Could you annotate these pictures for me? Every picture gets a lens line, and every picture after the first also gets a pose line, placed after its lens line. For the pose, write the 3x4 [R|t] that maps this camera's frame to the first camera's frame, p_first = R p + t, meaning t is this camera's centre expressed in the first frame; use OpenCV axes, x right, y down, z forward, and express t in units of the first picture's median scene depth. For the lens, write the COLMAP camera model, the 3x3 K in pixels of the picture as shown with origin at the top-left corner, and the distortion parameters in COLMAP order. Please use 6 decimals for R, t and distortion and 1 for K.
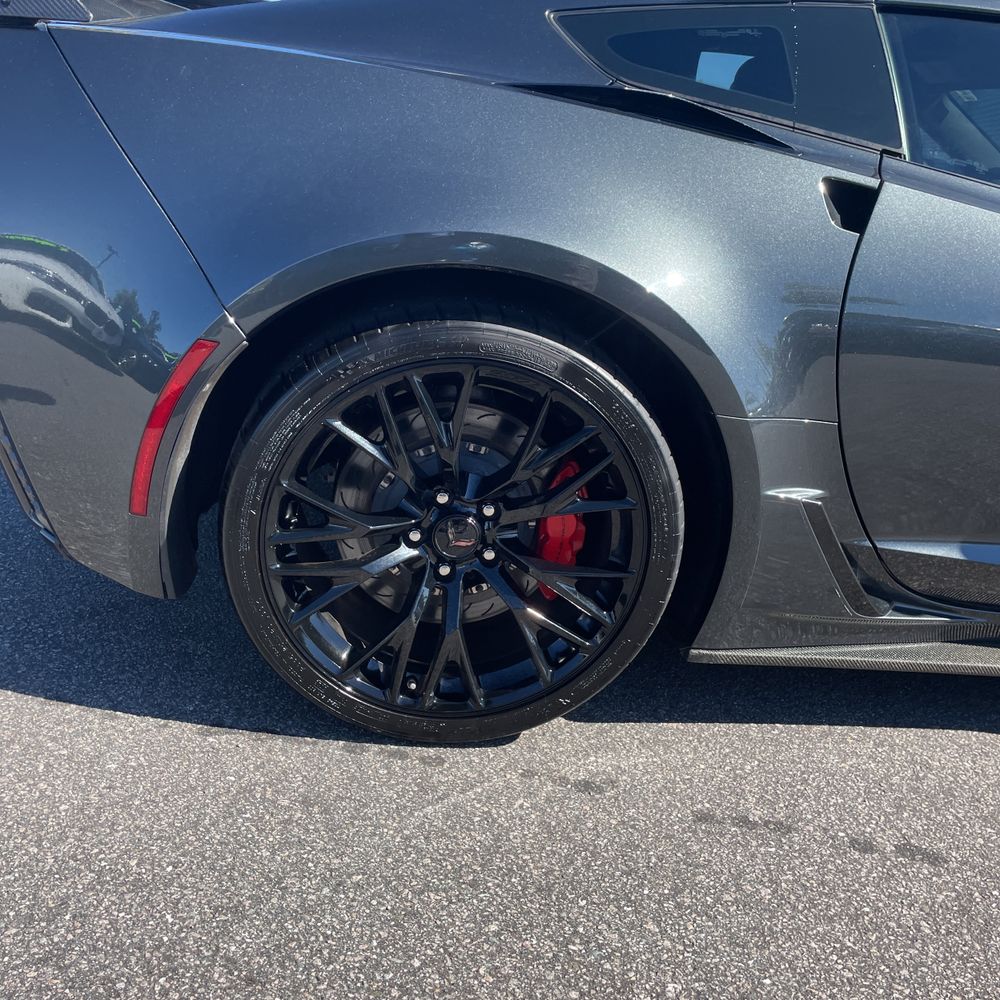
lens RADIAL K [[1023.8, 0, 495.9], [0, 1023.8, 526.2], [0, 0, 1]] dist [0.016905, 0.000000]
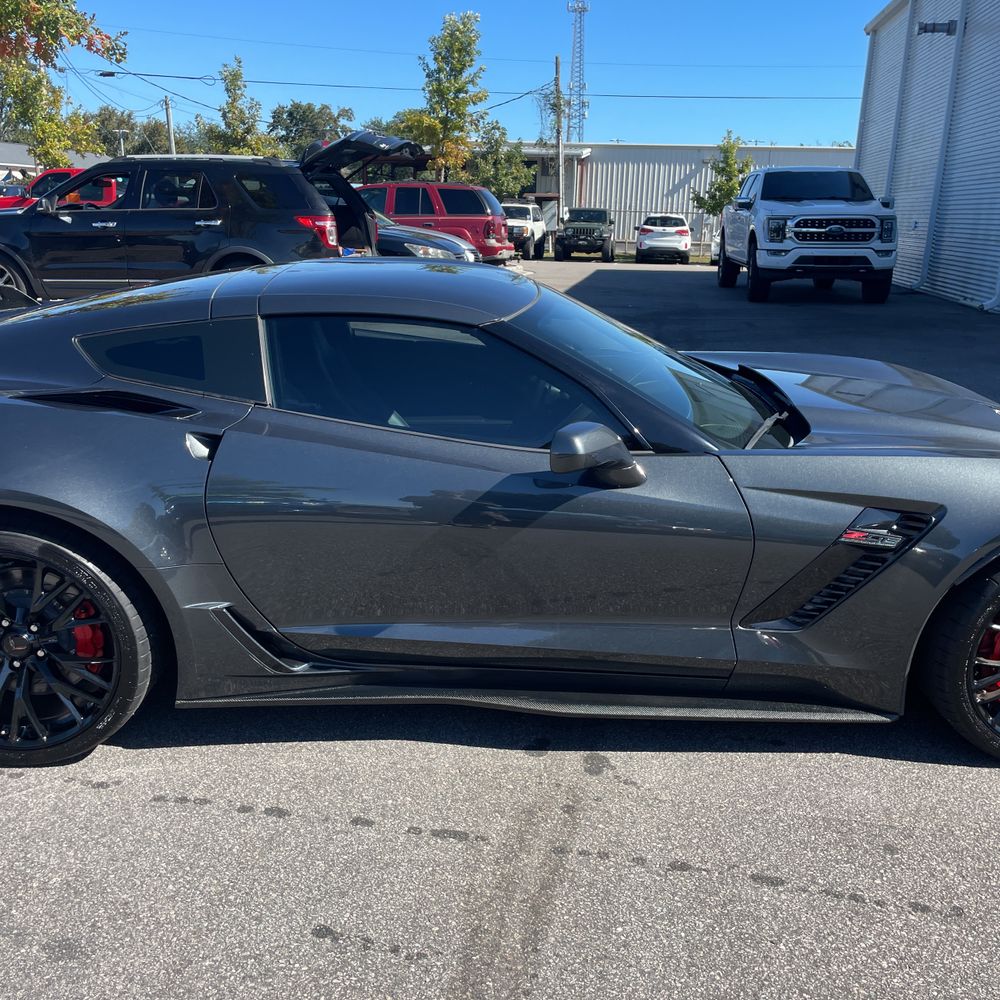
lens RADIAL K [[1023.8, 0, 505.2], [0, 1023.8, 502.2], [0, 0, 1]] dist [0.016905, 0.000000]
pose [[0.992812, -0.082360, -0.086841, 0.951439], [0.074658, 0.993276, -0.088484, -0.013679], [0.093545, 0.081365, 0.992285, -0.681905]]
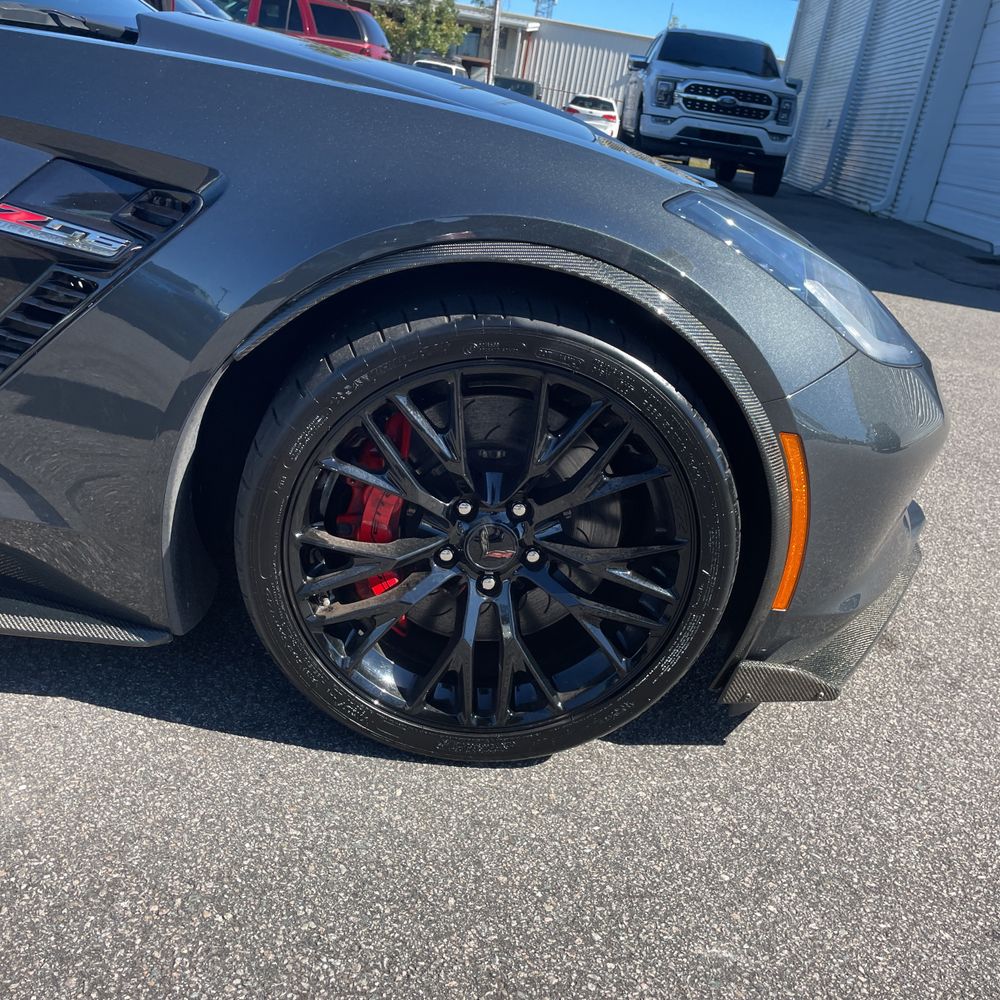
lens RADIAL K [[1023.8, 0, 520.1], [0, 1023.8, 493.7], [0, 0, 1]] dist [0.016905, 0.000000]
pose [[0.999403, 0.034509, -0.001559, 1.763906], [-0.034503, 0.999398, 0.003575, 0.119144], [0.001681, -0.003519, 0.999992, 0.342327]]
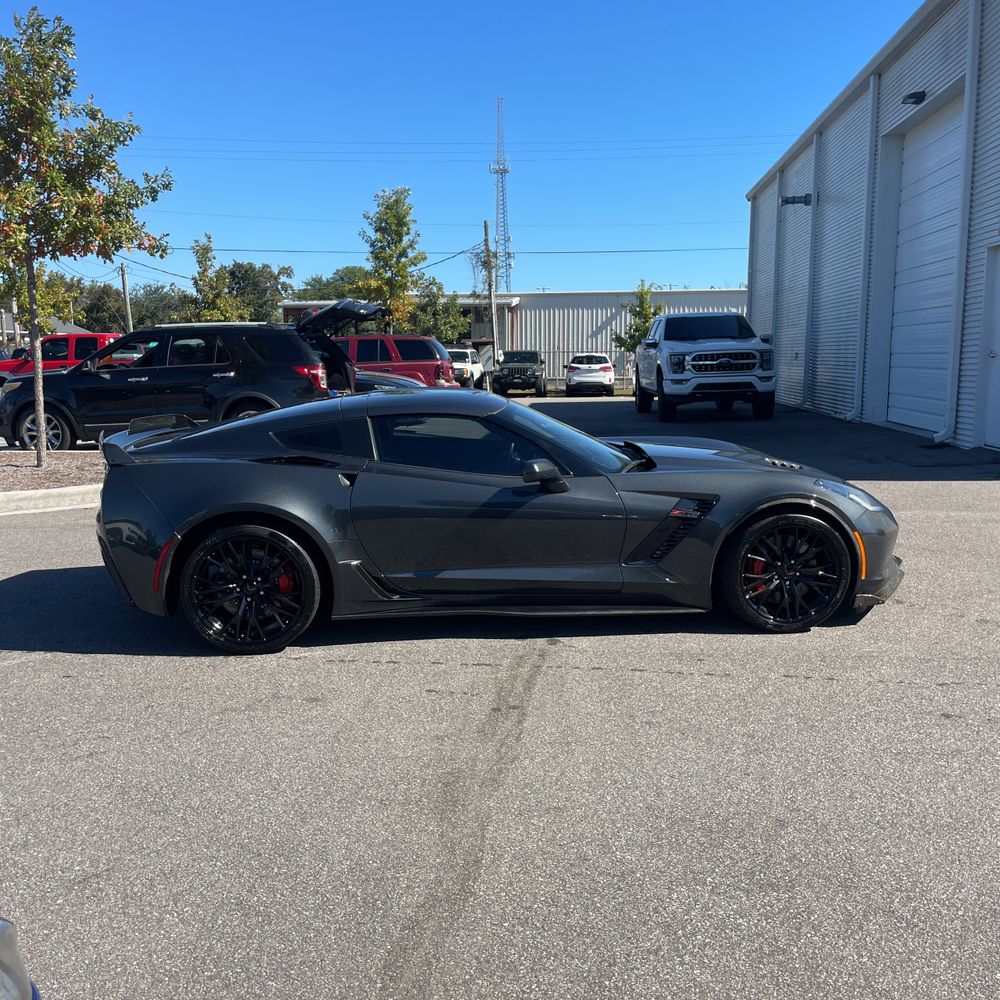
lens RADIAL K [[1023.8, 0, 502.5], [0, 1023.8, 499.1], [0, 0, 1]] dist [0.016905, 0.000000]
pose [[0.990388, -0.137013, -0.018949, 0.876975], [0.129723, 0.967634, -0.216464, 0.557653], [0.047994, 0.211925, 0.976107, -2.290028]]
